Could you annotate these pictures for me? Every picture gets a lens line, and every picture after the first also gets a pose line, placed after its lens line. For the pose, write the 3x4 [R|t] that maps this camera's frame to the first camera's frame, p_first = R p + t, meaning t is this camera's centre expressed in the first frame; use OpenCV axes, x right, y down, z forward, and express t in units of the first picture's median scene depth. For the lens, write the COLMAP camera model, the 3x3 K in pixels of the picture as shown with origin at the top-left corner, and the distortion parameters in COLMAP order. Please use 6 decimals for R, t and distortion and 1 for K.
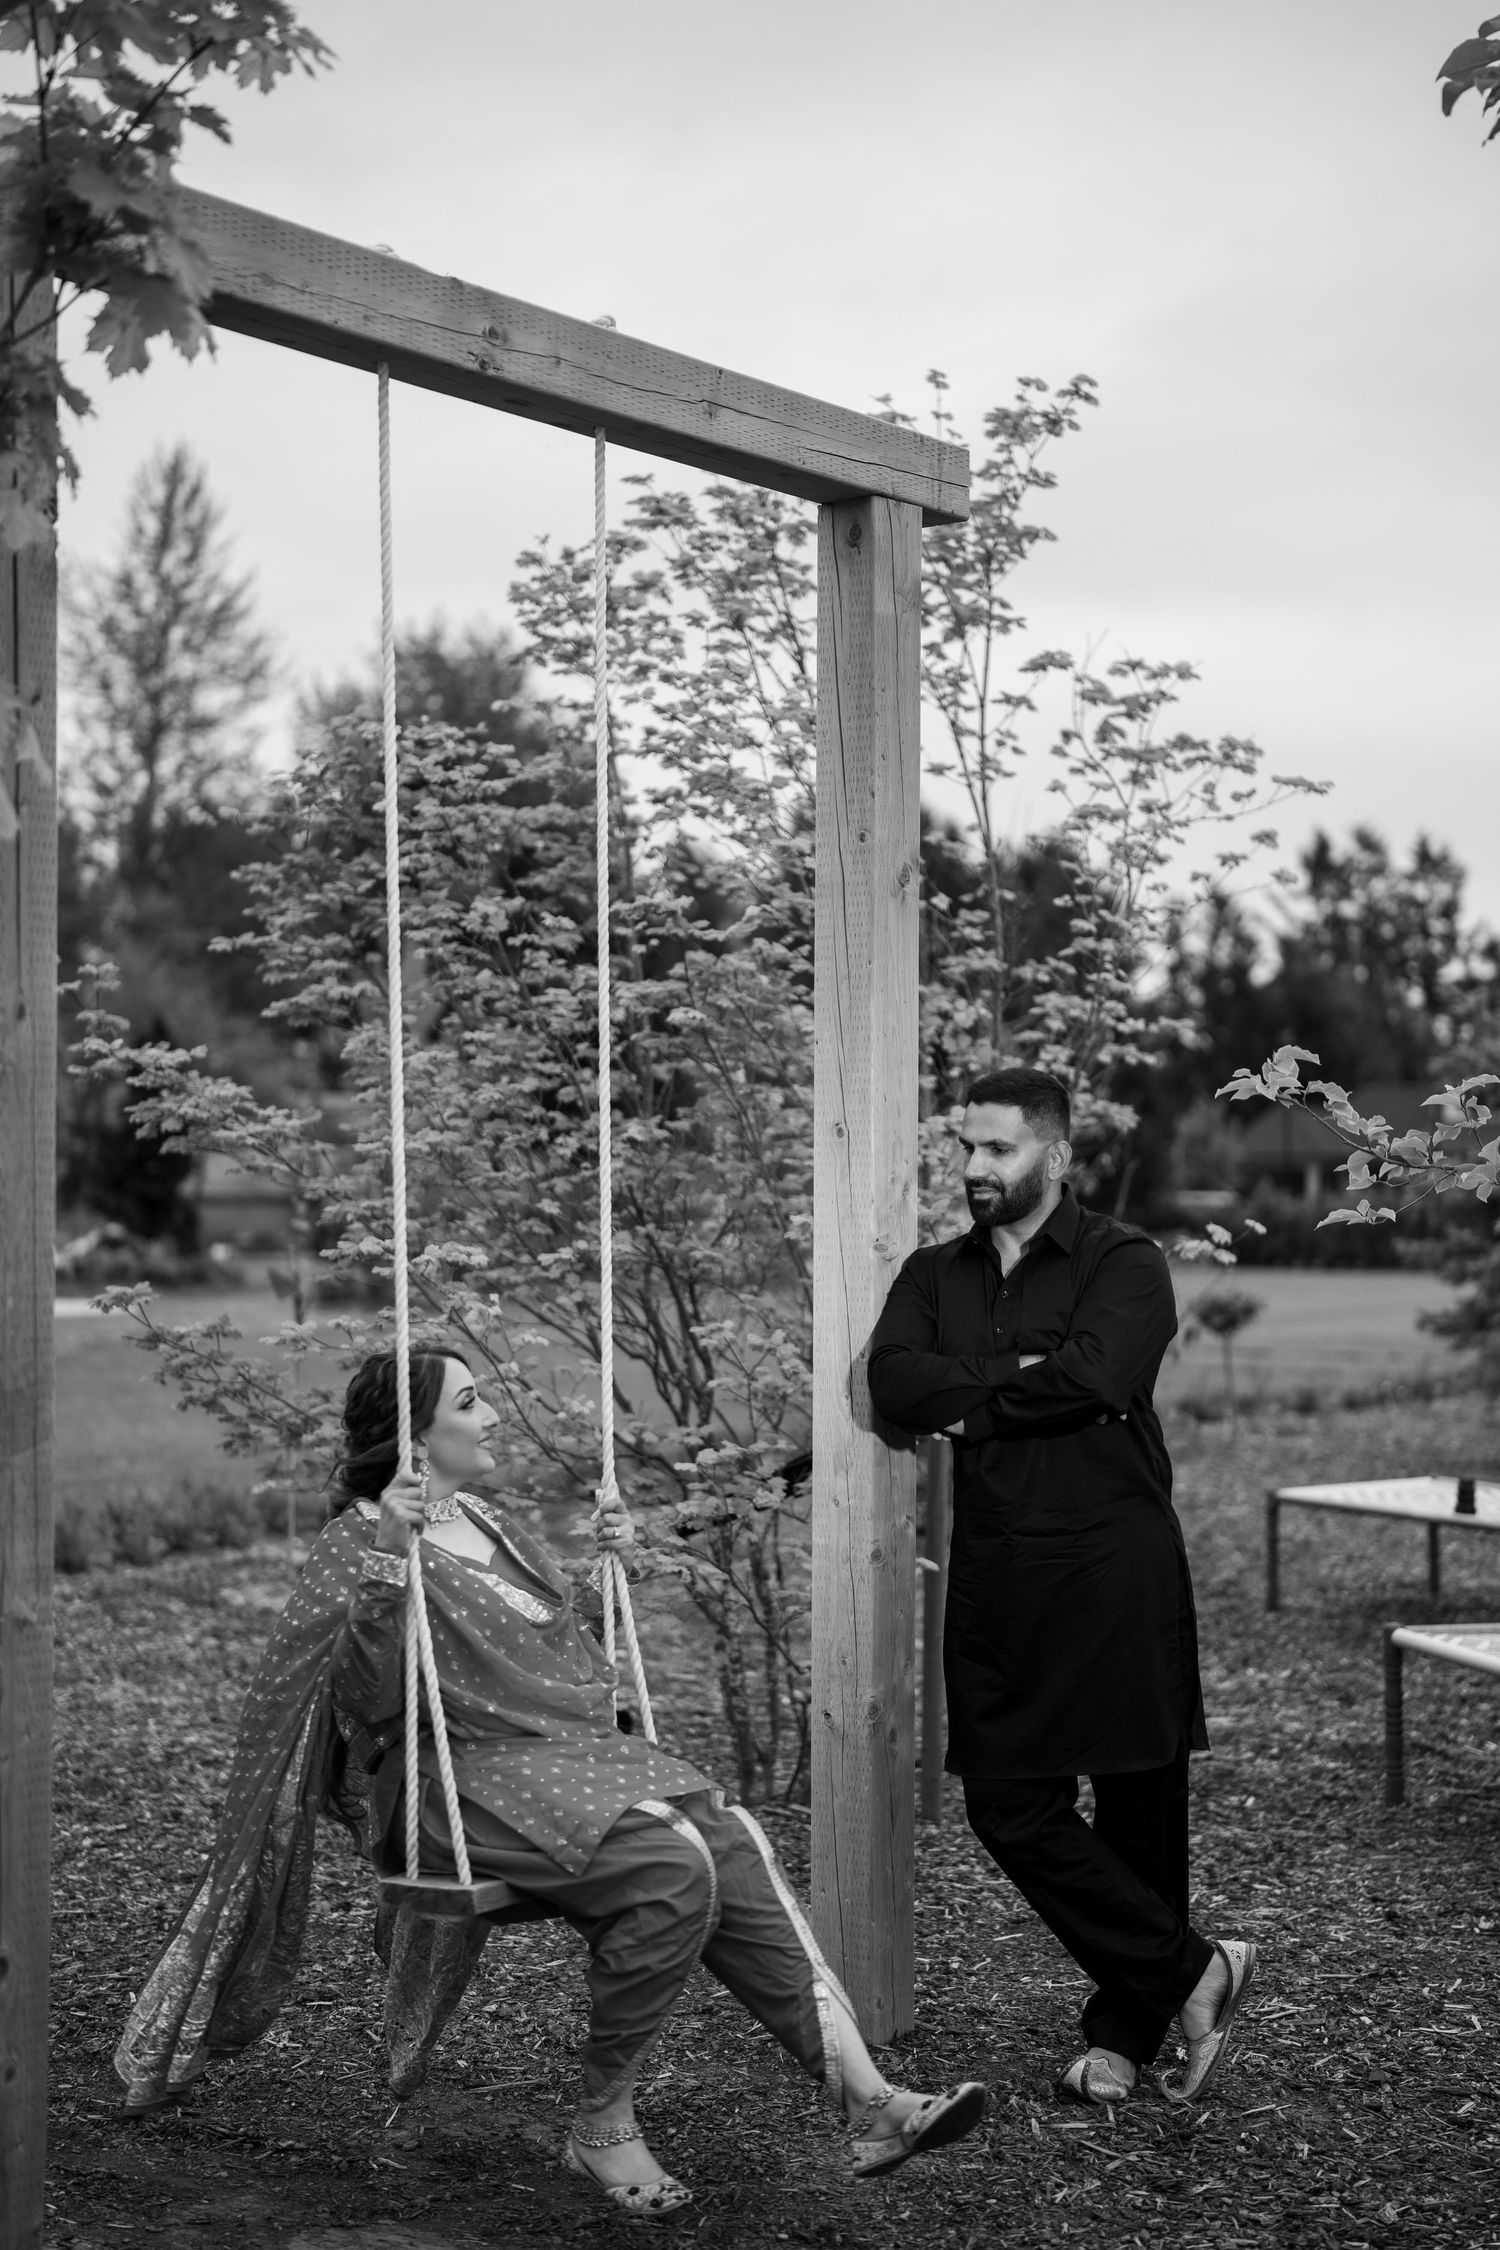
lens RADIAL K [[3226.8, 0, 751.1], [0, 3226.8, 1152.1], [0, 0, 1]] dist [0.008875, 0.478382]
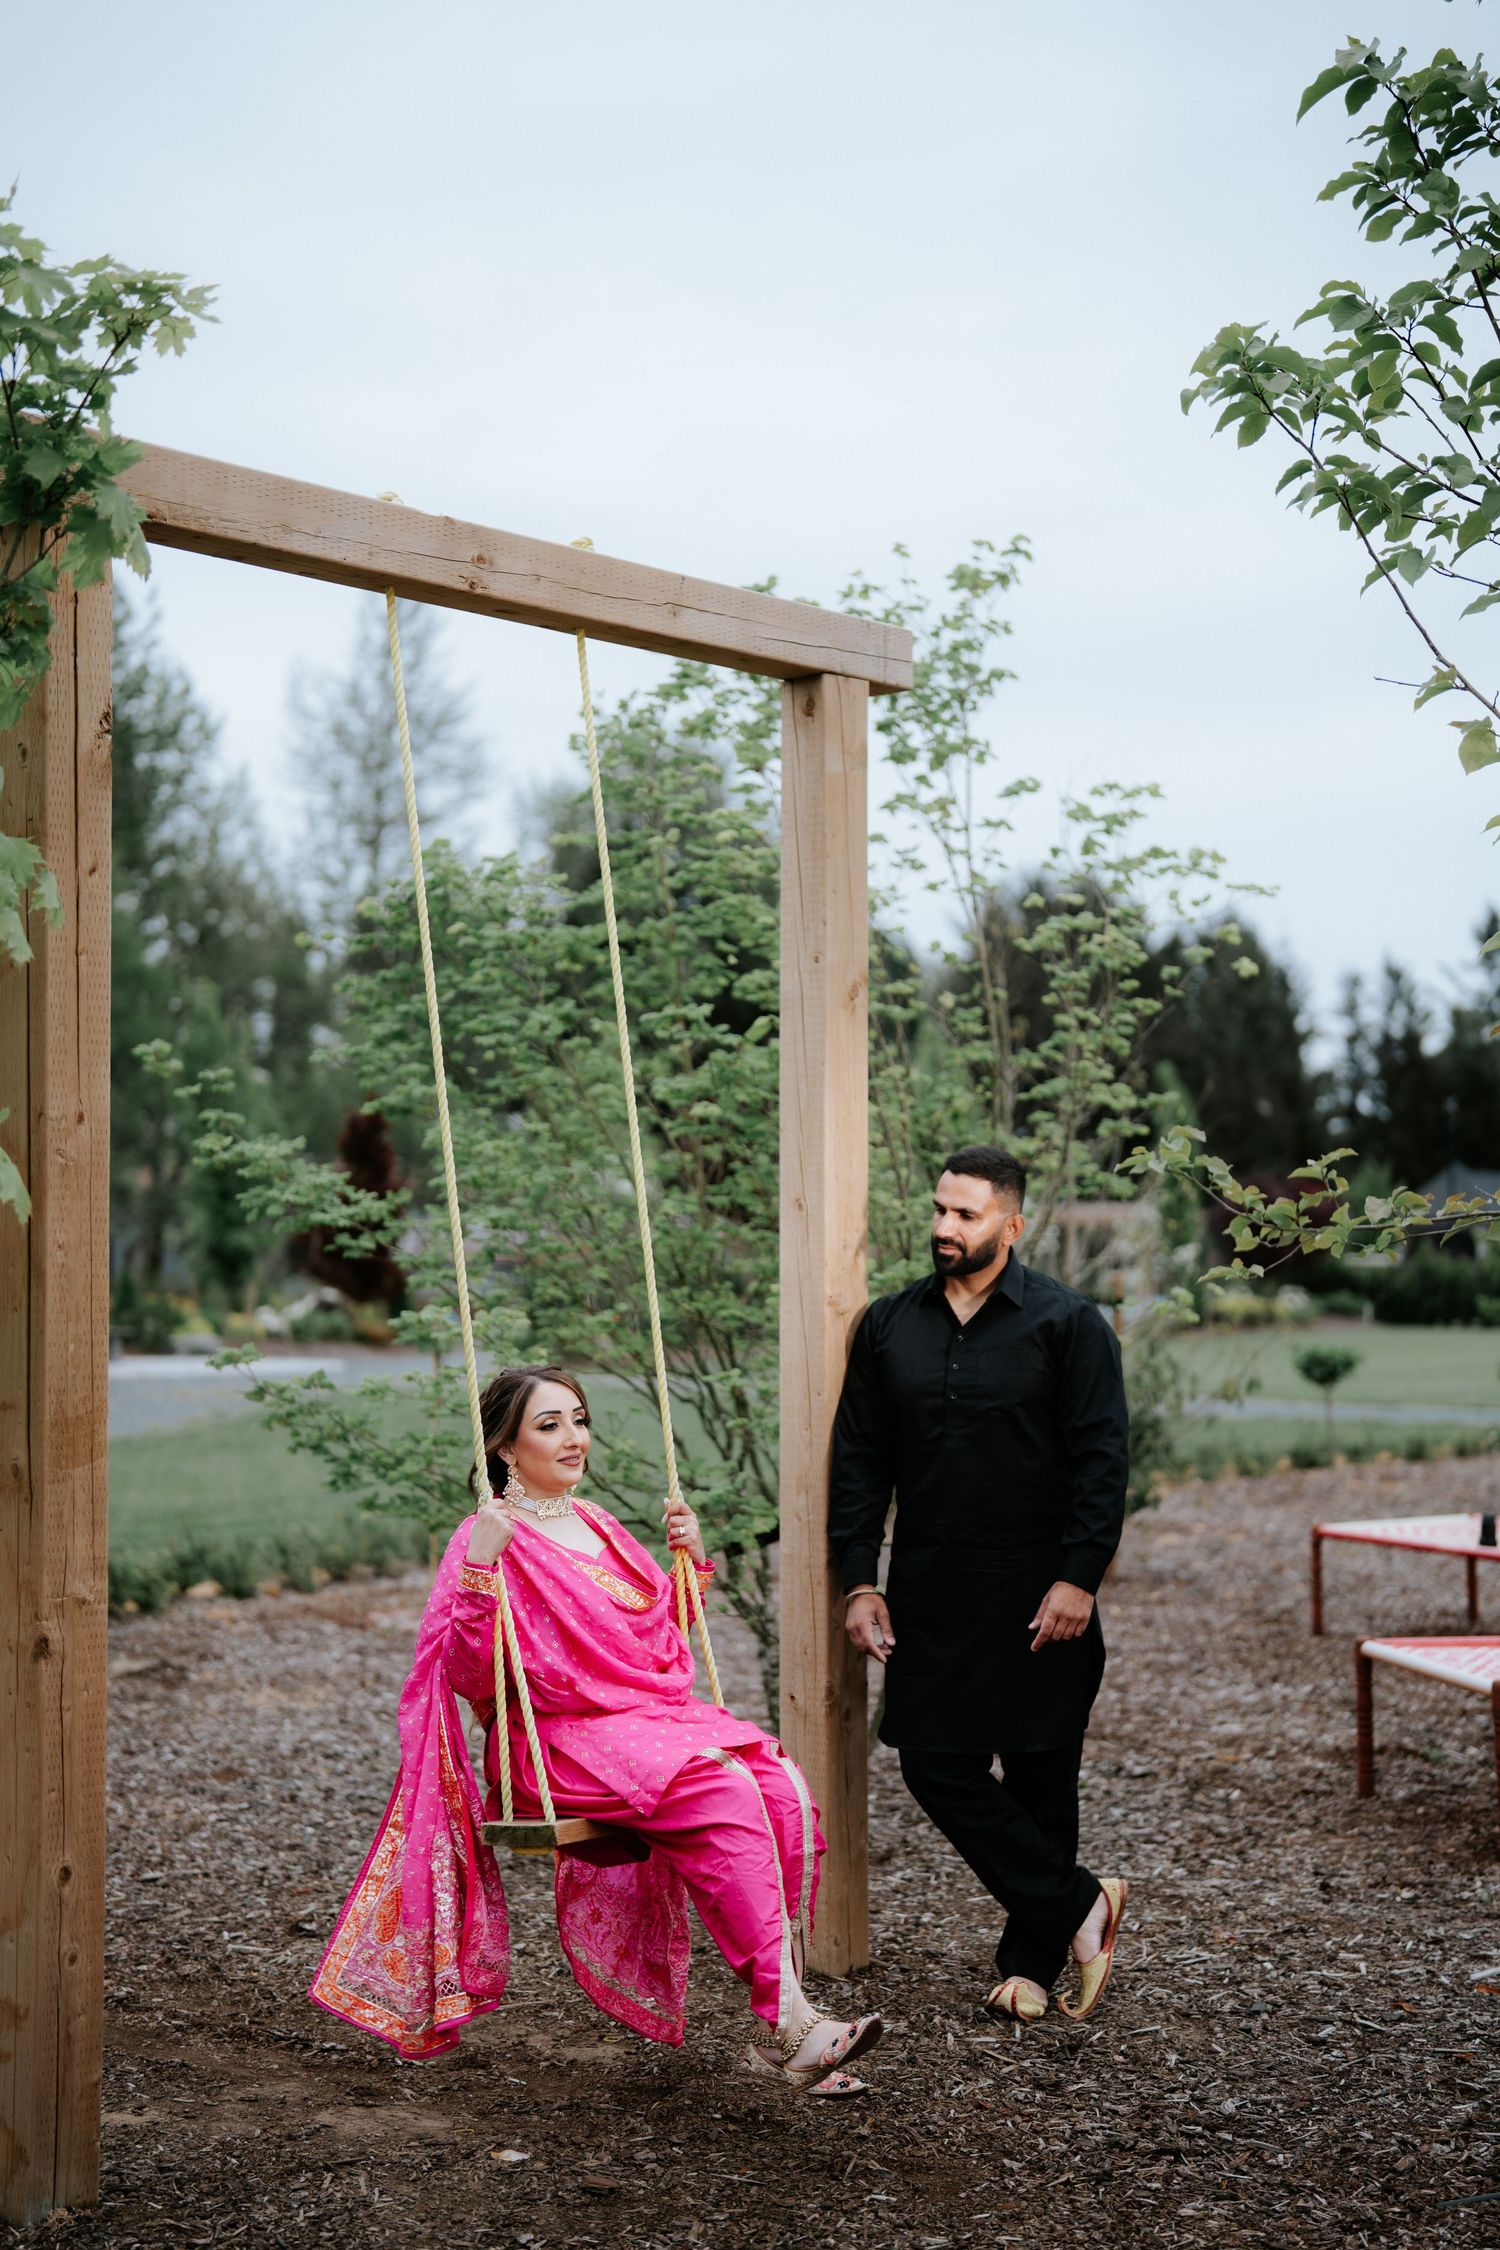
lens RADIAL K [[3206.4, 0, 750.0], [0, 3206.4, 1125.0], [0, 0, 1]] dist [0.095074, 0.050443]
pose [[0.996326, -0.010765, -0.084963, 0.089698], [0.008322, 0.999543, -0.029057, -0.000823], [0.085237, 0.028243, 0.995960, -0.148733]]
